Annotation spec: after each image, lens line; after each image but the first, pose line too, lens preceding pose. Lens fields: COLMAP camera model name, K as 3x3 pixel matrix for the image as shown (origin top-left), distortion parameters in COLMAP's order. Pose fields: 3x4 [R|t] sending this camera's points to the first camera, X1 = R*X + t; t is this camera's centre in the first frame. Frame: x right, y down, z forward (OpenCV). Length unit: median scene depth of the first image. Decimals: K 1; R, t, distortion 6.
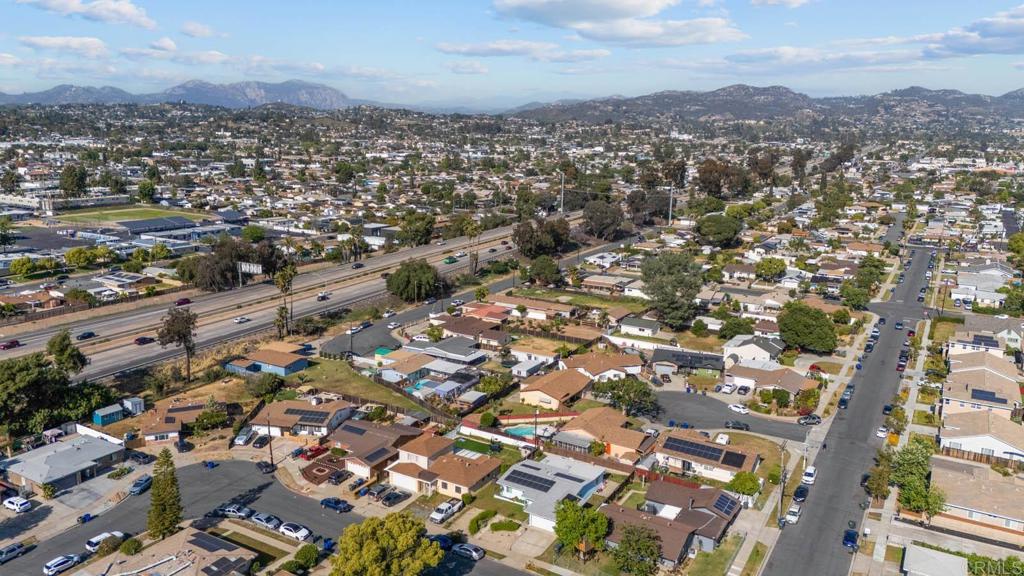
lens RADIAL K [[750.8, 0, 518.7], [0, 750.8, 283.0], [0, 0, 1]] dist [0.076366, -0.075286]
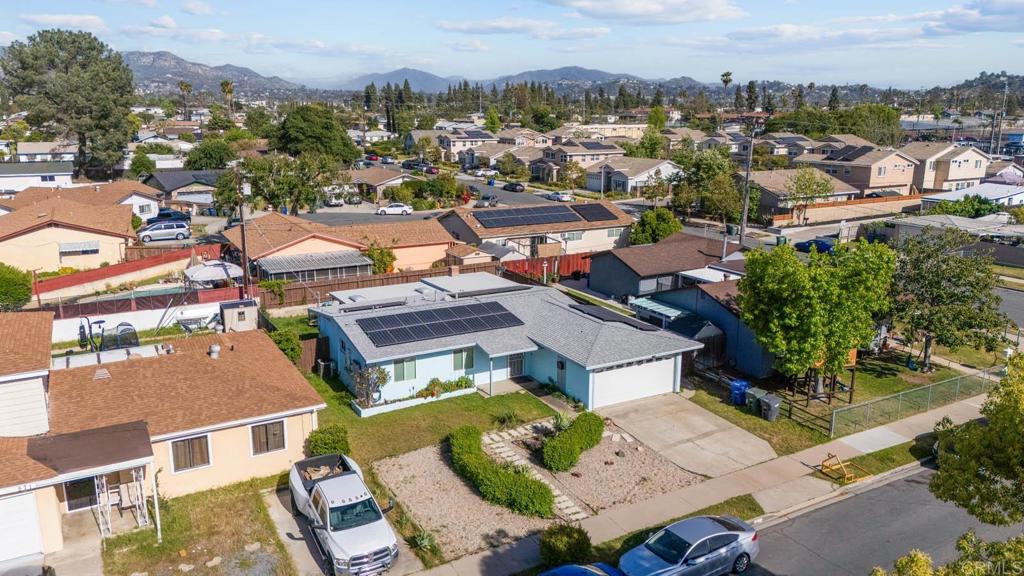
lens RADIAL K [[750.8, 0, 515.0], [0, 750.8, 283.4], [0, 0, 1]] dist [0.076366, -0.075286]
pose [[0.501785, -0.211407, 0.838761, -0.152194], [0.181791, 0.973791, 0.136686, 0.139788], [-0.845674, 0.083892, 0.527065, 0.539301]]
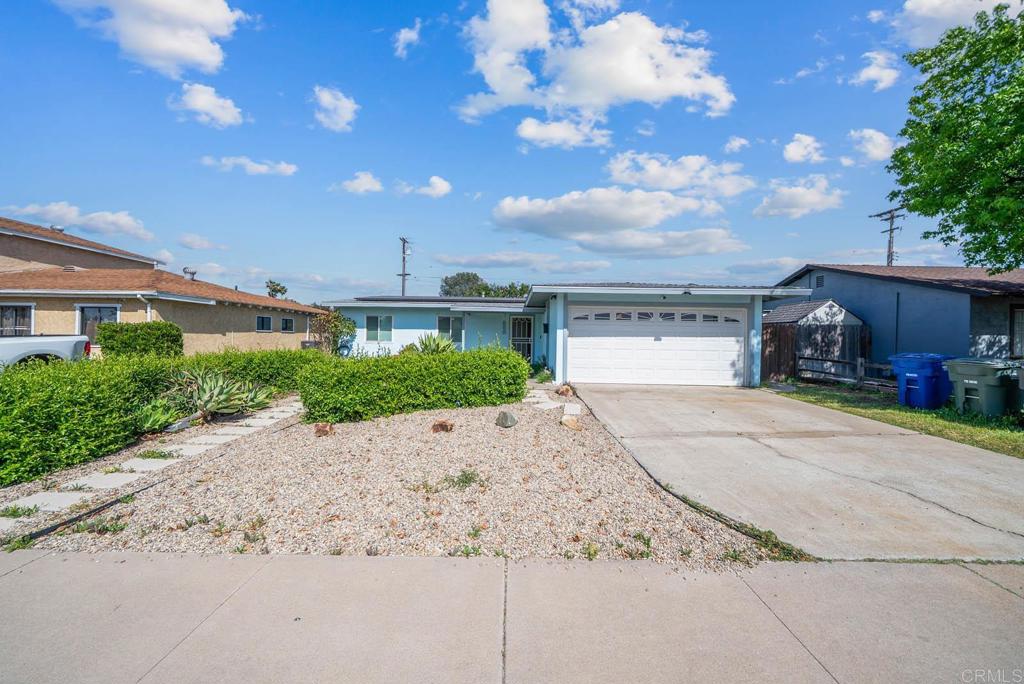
lens RADIAL K [[351.6, 0, 510.5], [0, 351.6, 333.7], [0, 0, 1]] dist [-0.002367, 0.000162]
pose [[0.867454, 0.003540, 0.497506, -0.022382], [0.101559, 0.977659, -0.184036, 0.202057], [-0.487042, 0.210169, 0.847714, 0.584433]]
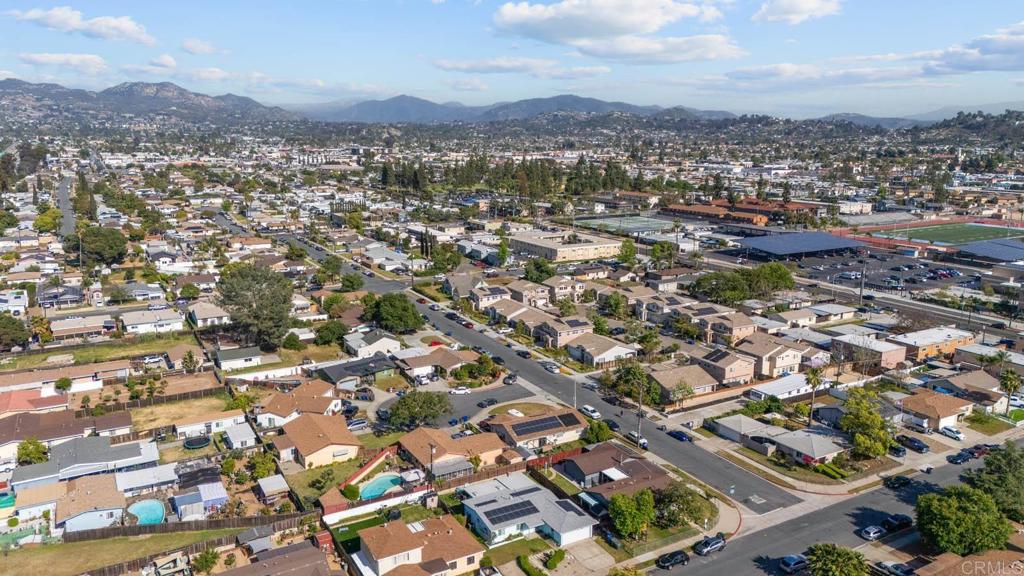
lens RADIAL K [[750.8, 0, 515.4], [0, 750.8, 289.2], [0, 0, 1]] dist [0.076366, -0.075286]
pose [[0.496990, -0.194503, 0.845677, -0.474013], [0.182340, 0.976206, 0.117366, -0.074213], [-0.848382, 0.095871, 0.520630, 0.326504]]
